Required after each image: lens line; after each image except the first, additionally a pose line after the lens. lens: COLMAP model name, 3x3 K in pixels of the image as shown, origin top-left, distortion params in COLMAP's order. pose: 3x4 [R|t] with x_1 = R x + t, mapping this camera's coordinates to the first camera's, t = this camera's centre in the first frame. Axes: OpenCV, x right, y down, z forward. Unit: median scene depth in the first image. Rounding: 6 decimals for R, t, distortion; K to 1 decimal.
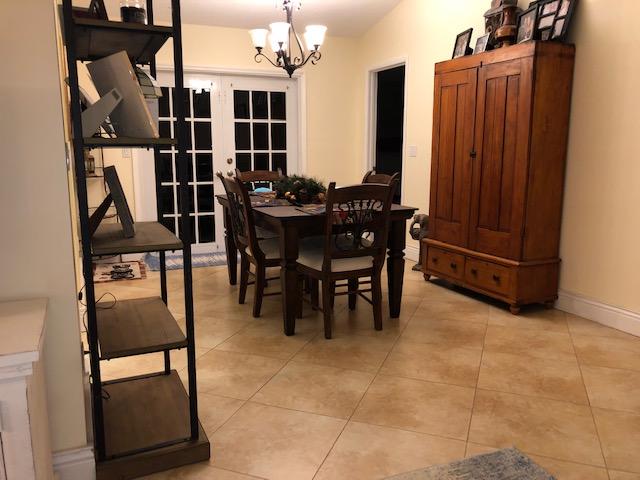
lens RADIAL K [[522.4, 0, 321.8], [0, 522.4, 229.5], [0, 0, 1]] dist [0.017919, -0.015332]
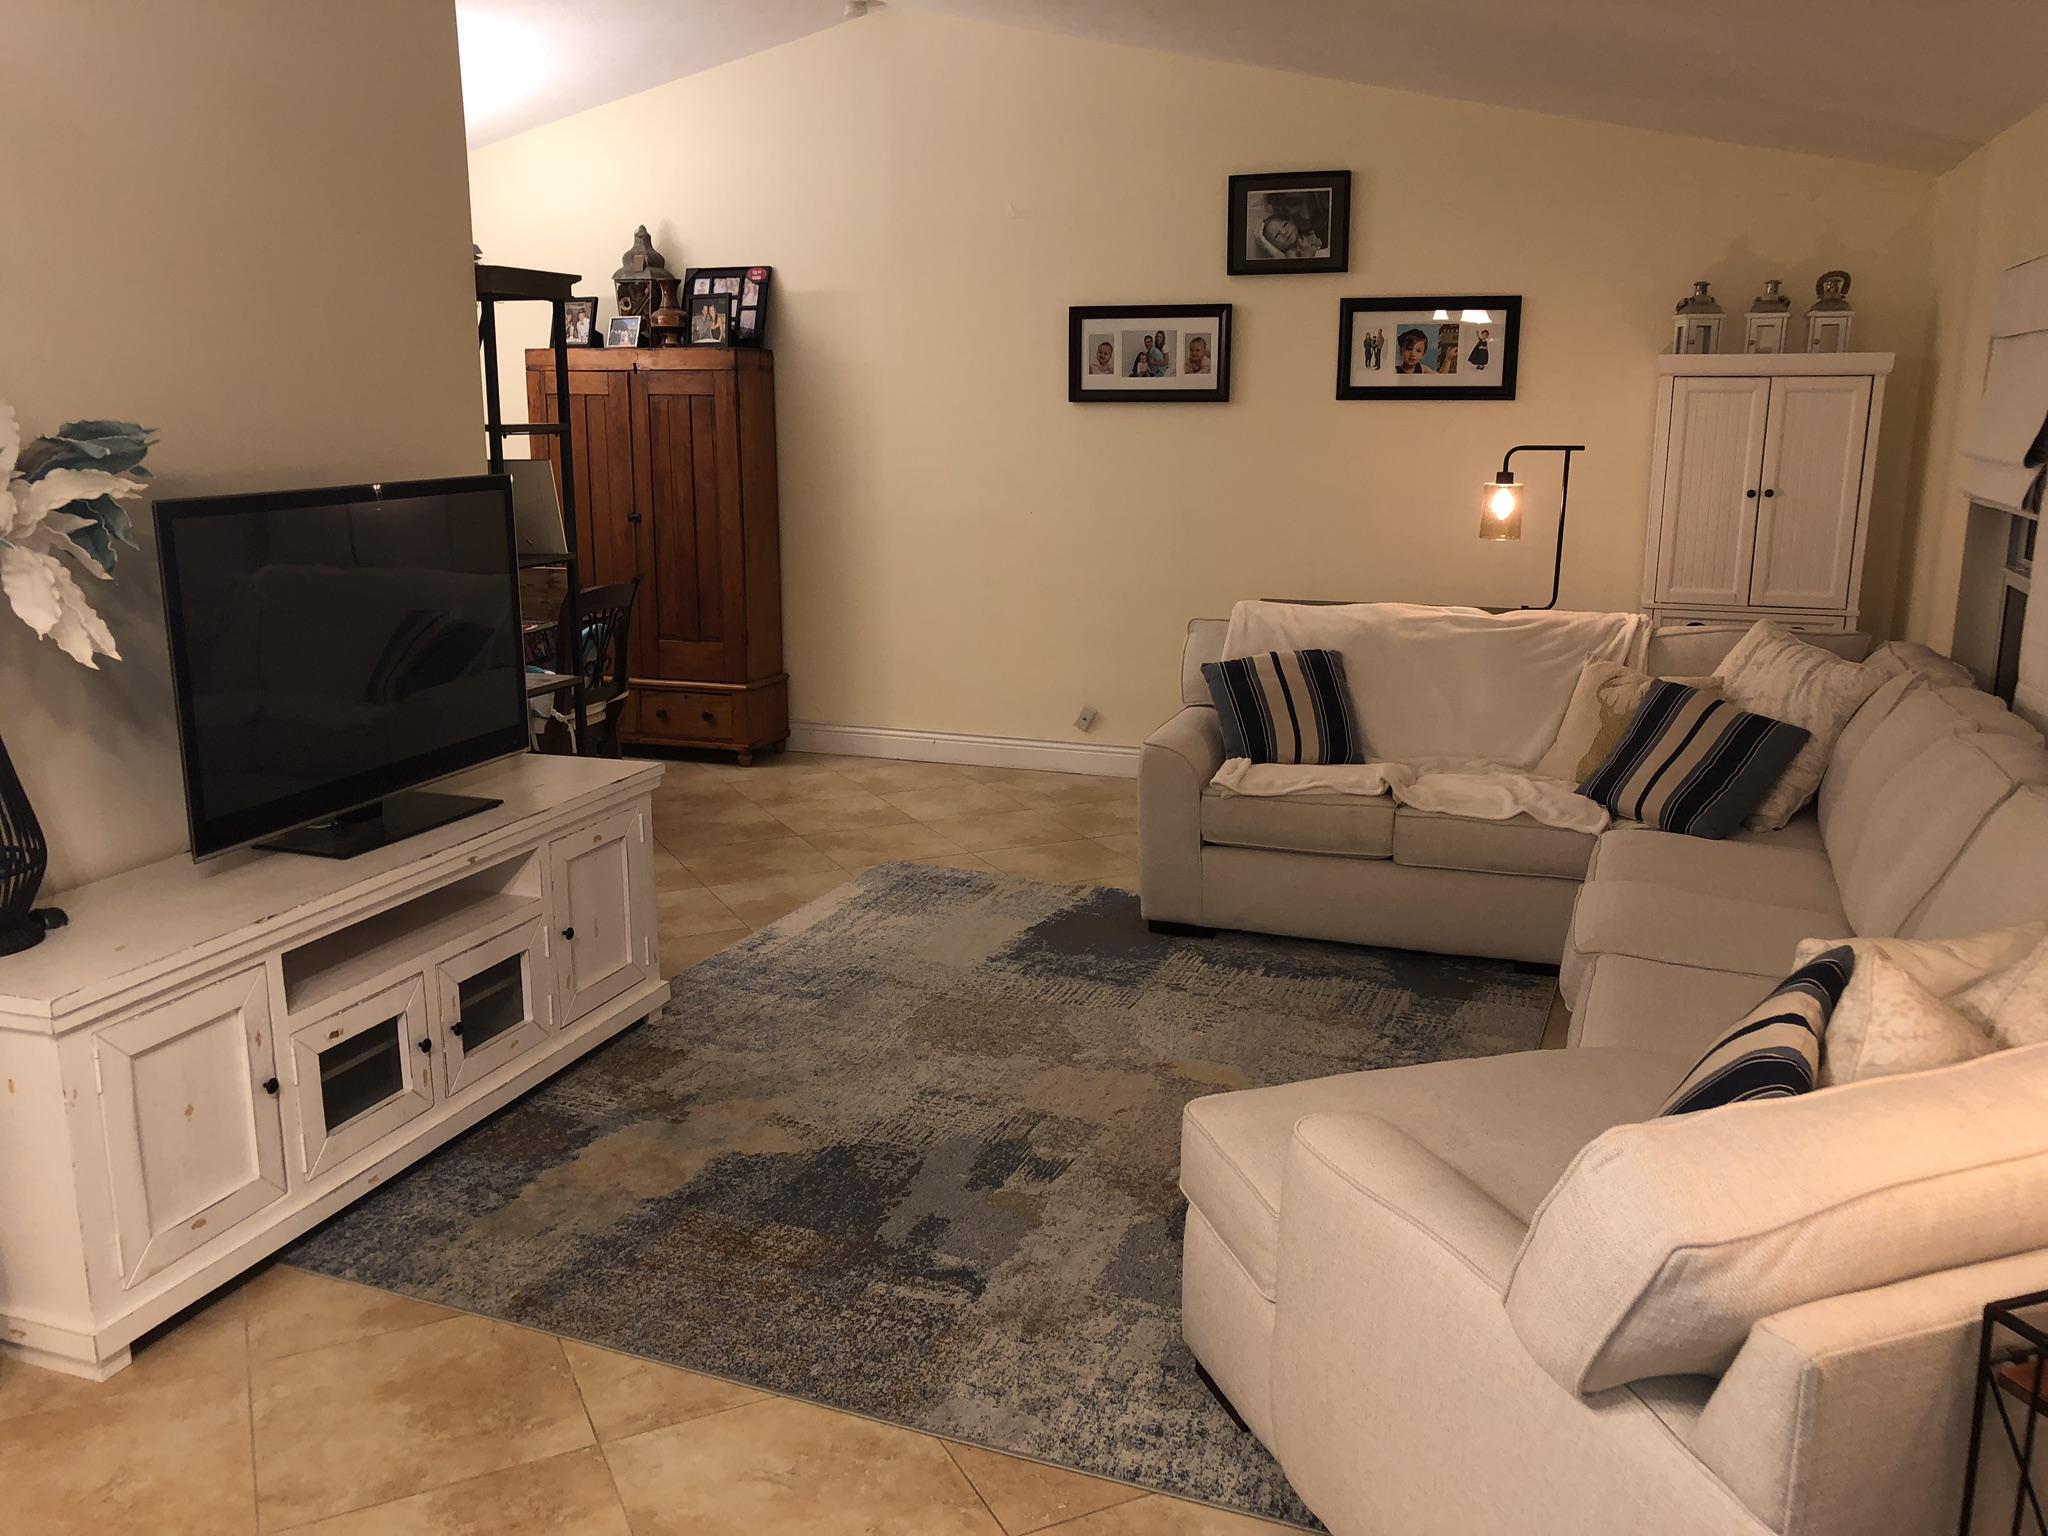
lens RADIAL K [[1671.7, 0, 1023.2], [0, 1671.7, 777.1], [0, 0, 1]] dist [0.017919, -0.015332]
pose [[0.684112, -0.153532, 0.713035, -0.868503], [0.107141, 0.988143, 0.109974, -0.015912], [-0.721465, 0.001161, 0.692450, -0.679213]]
